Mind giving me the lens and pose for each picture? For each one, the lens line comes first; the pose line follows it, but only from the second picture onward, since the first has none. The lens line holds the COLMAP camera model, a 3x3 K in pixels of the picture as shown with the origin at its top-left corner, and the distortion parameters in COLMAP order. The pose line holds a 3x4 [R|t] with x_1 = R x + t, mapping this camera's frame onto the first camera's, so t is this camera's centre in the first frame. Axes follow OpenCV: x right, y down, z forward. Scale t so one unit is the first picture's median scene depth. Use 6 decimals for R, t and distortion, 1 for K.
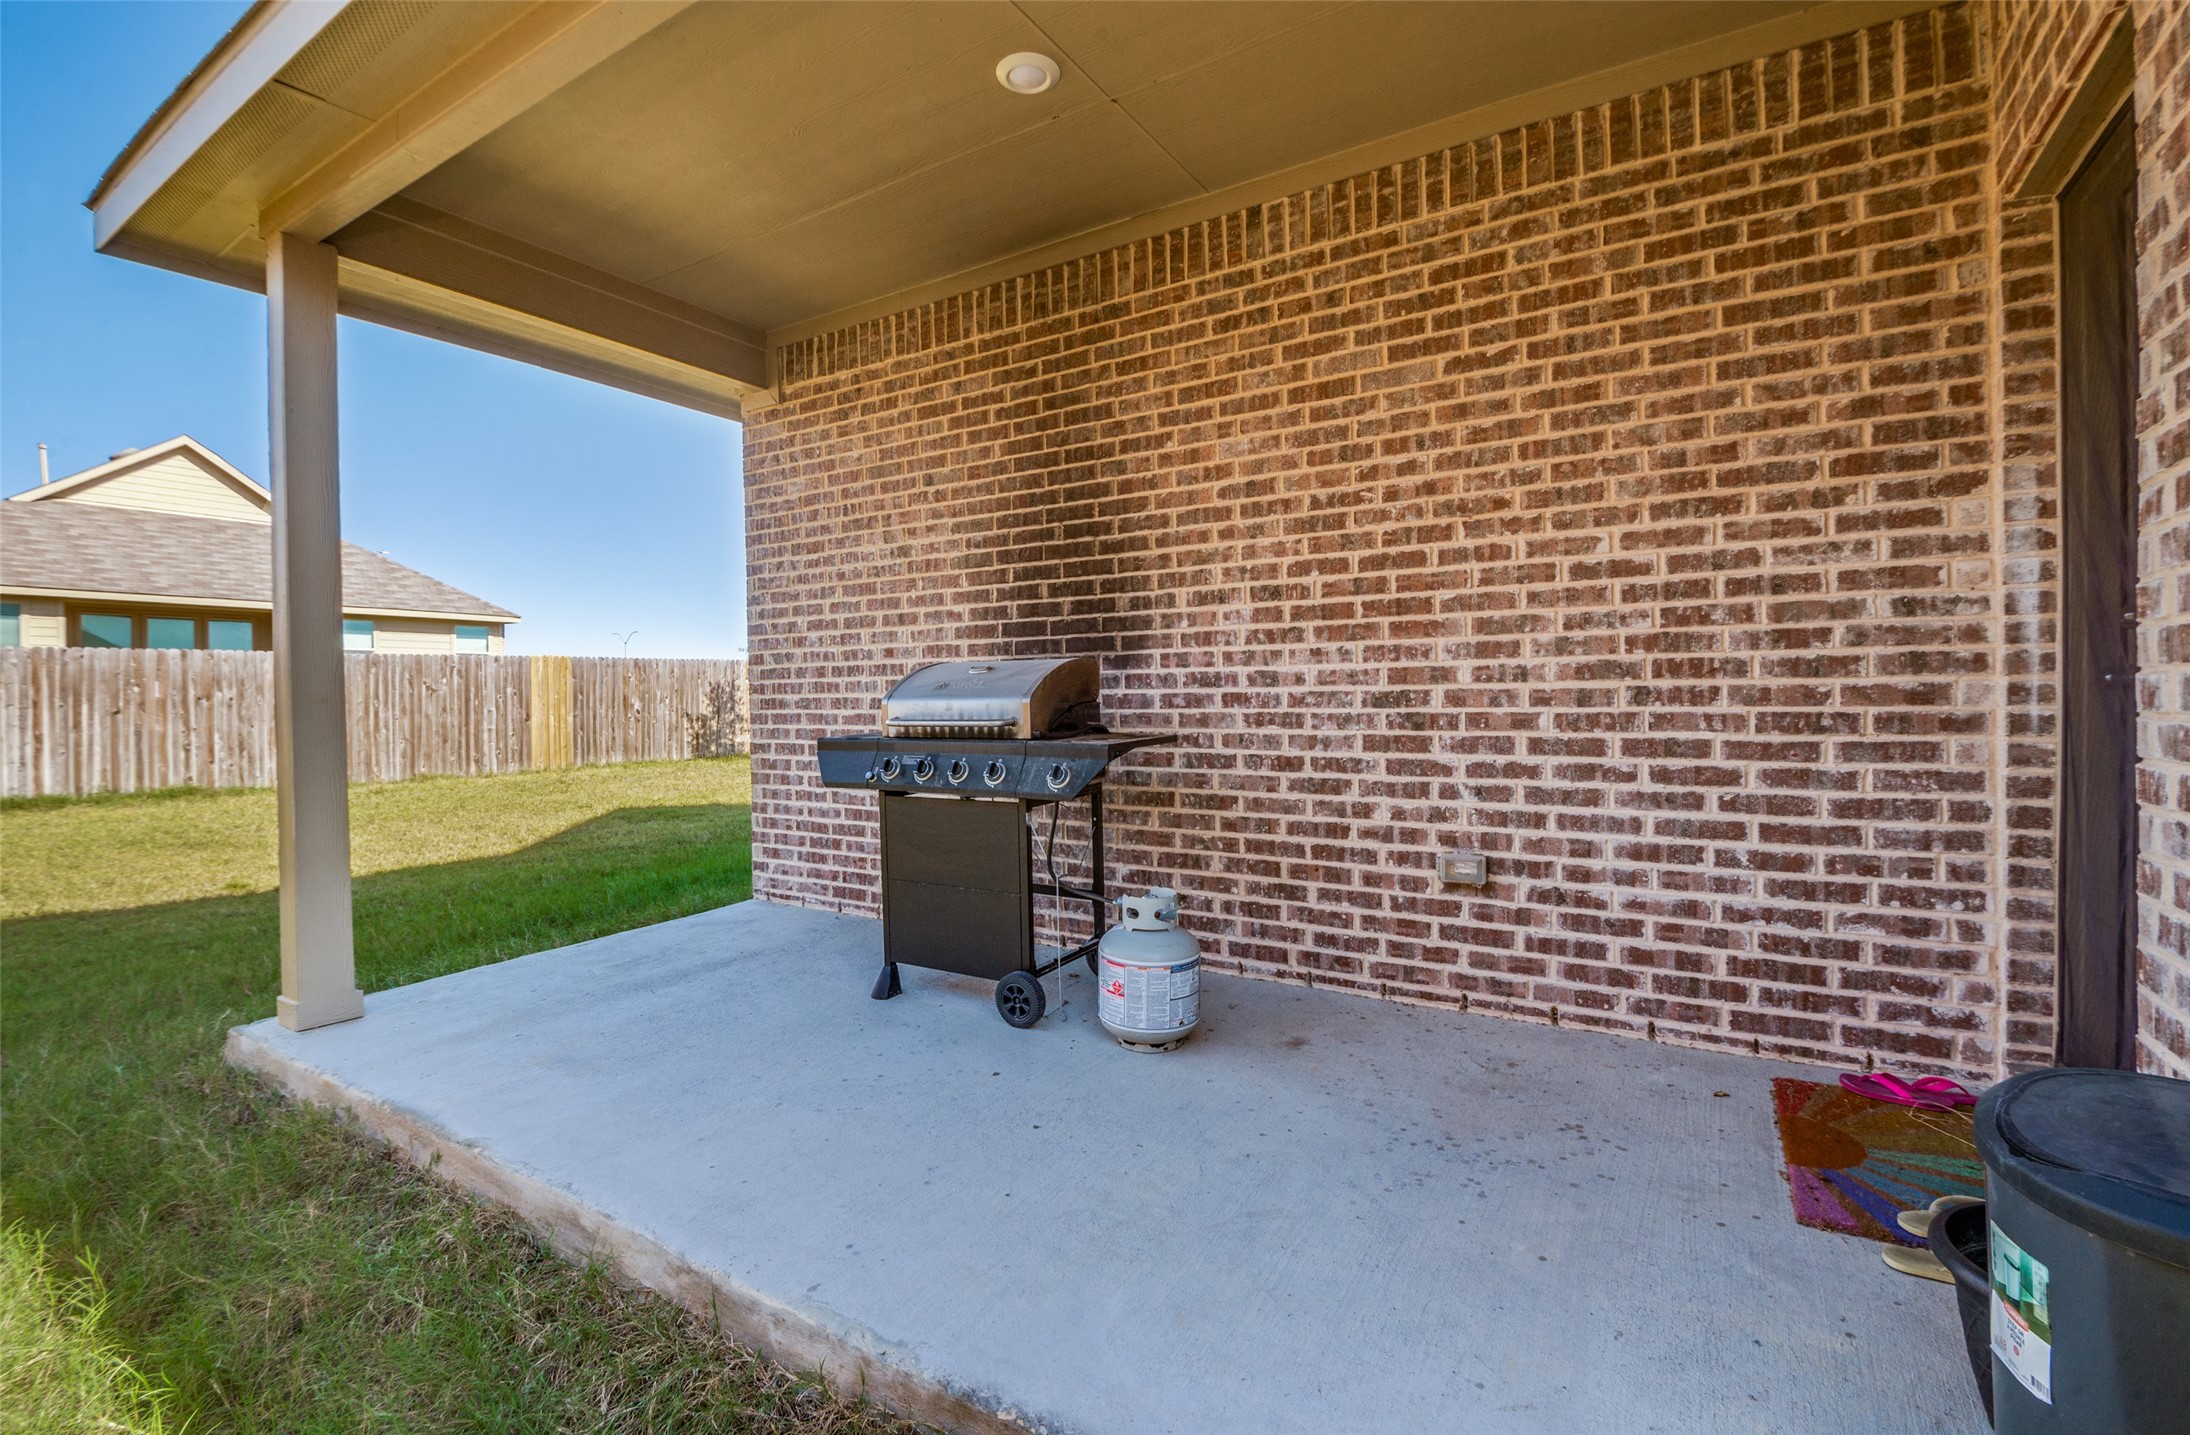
lens RADIAL K [[1033.4, 0, 1087.0], [0, 1033.4, 712.9], [0, 0, 1]] dist [-0.006431, -0.002213]
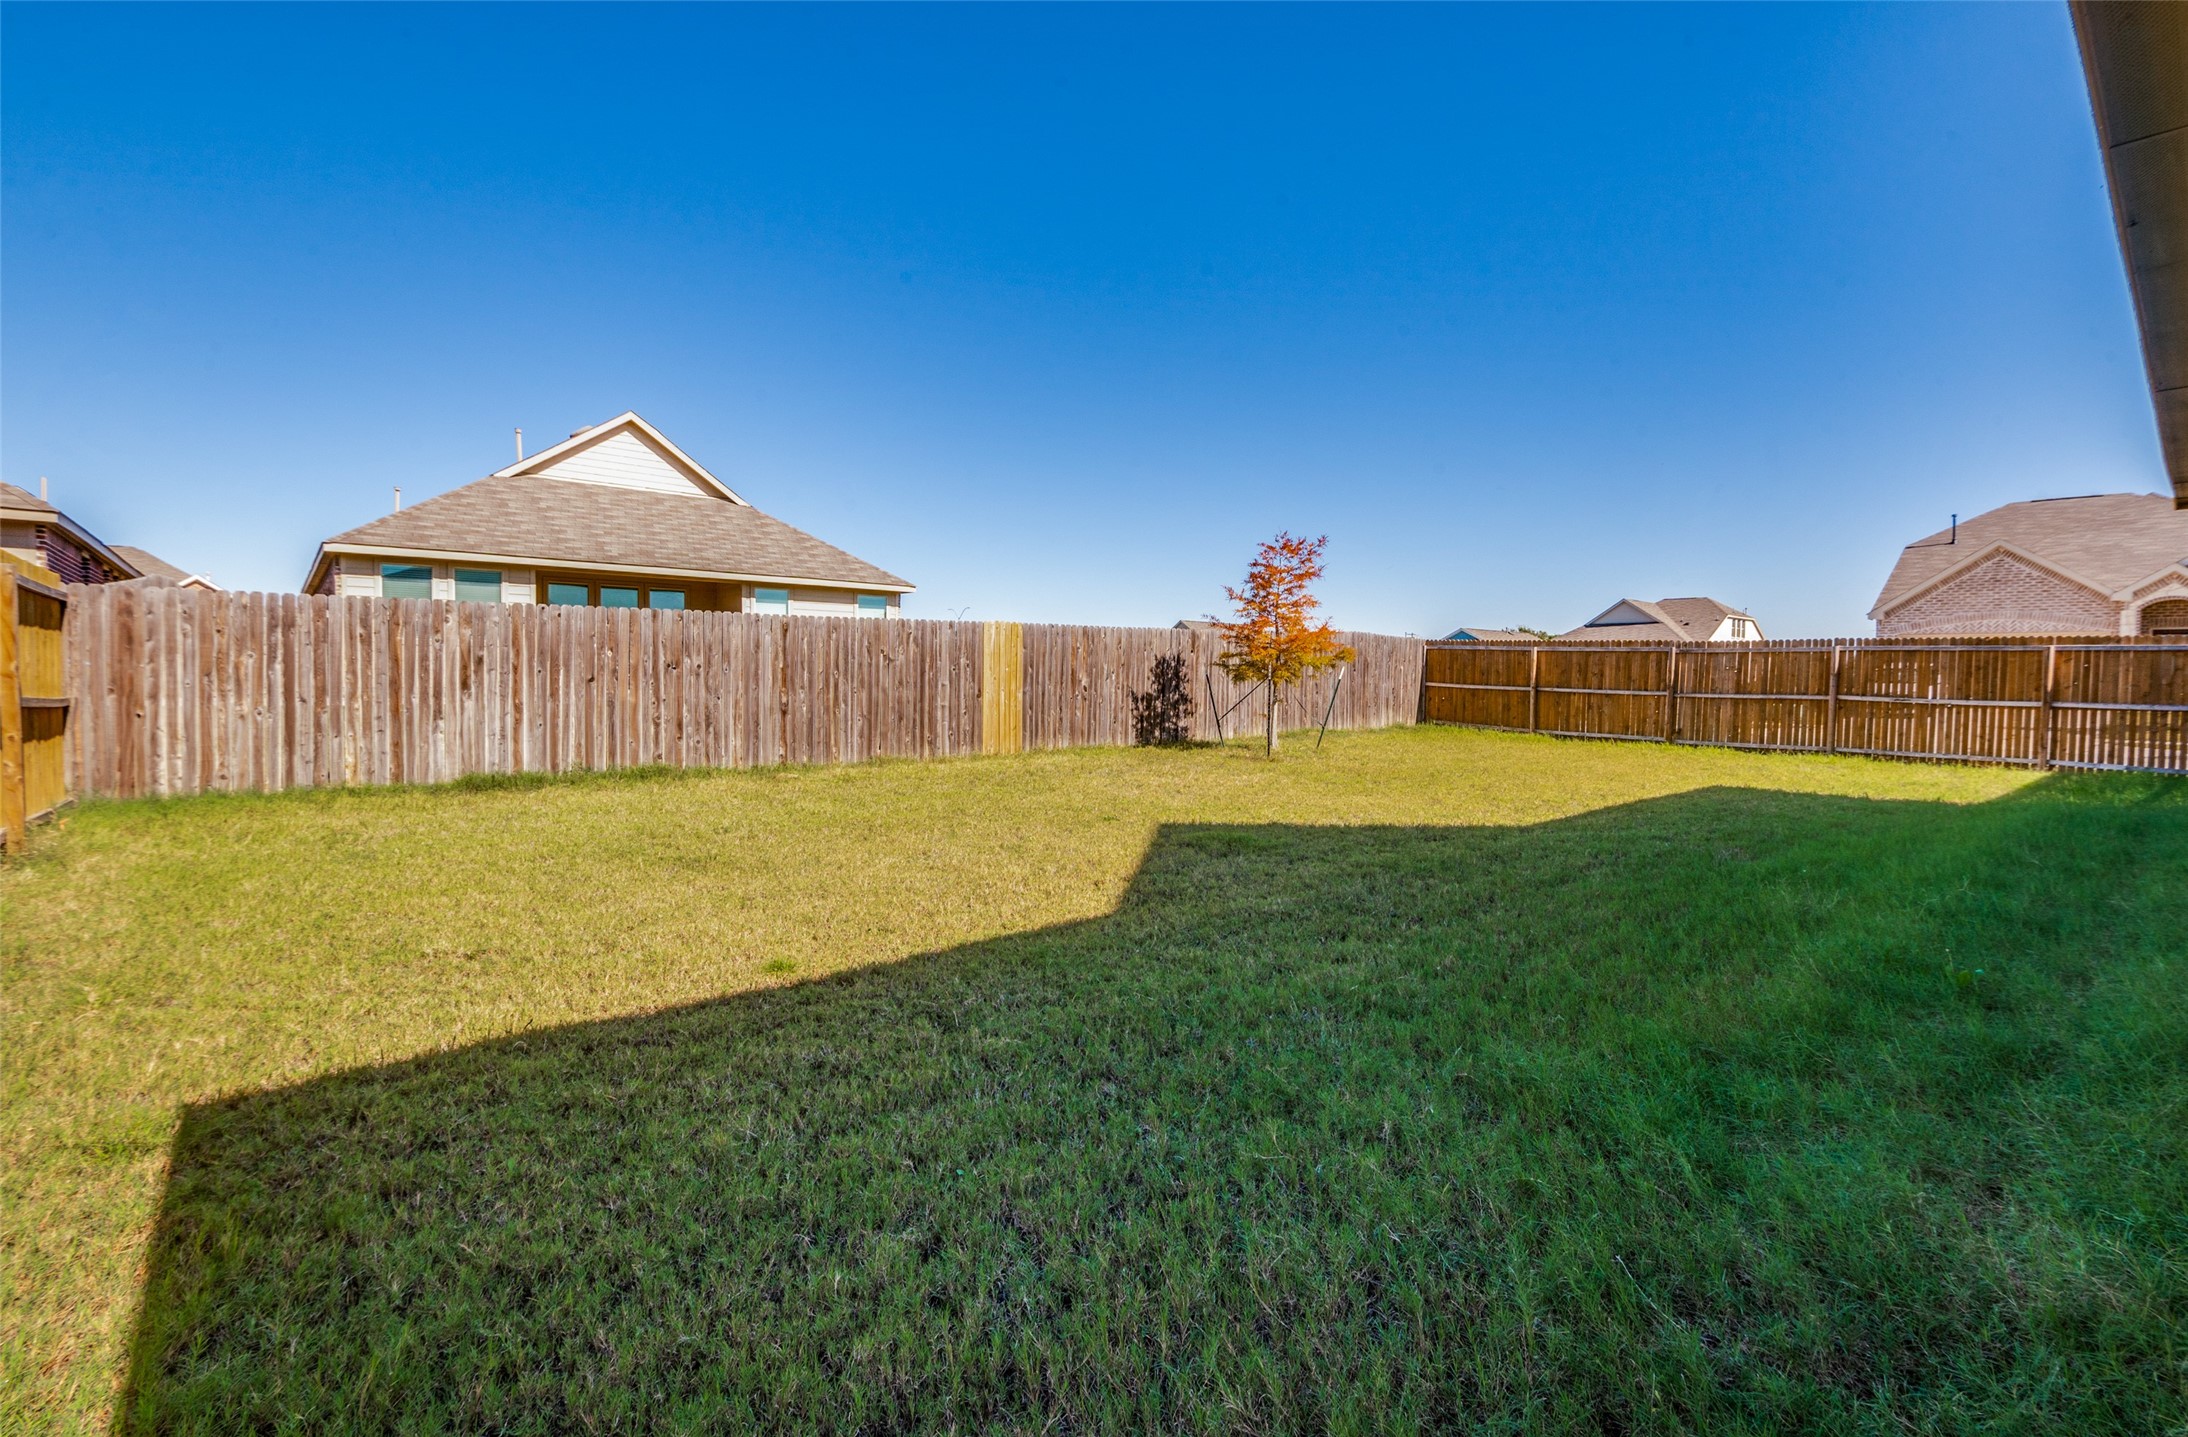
lens RADIAL K [[1032.4, 0, 1099.4], [0, 1032.4, 721.1], [0, 0, 1]] dist [-0.006431, -0.002213]
pose [[0.960853, 0.032187, -0.275183, -0.216591], [-0.024030, 0.999168, 0.032962, -0.003299], [0.276015, -0.025059, 0.960827, 0.207225]]
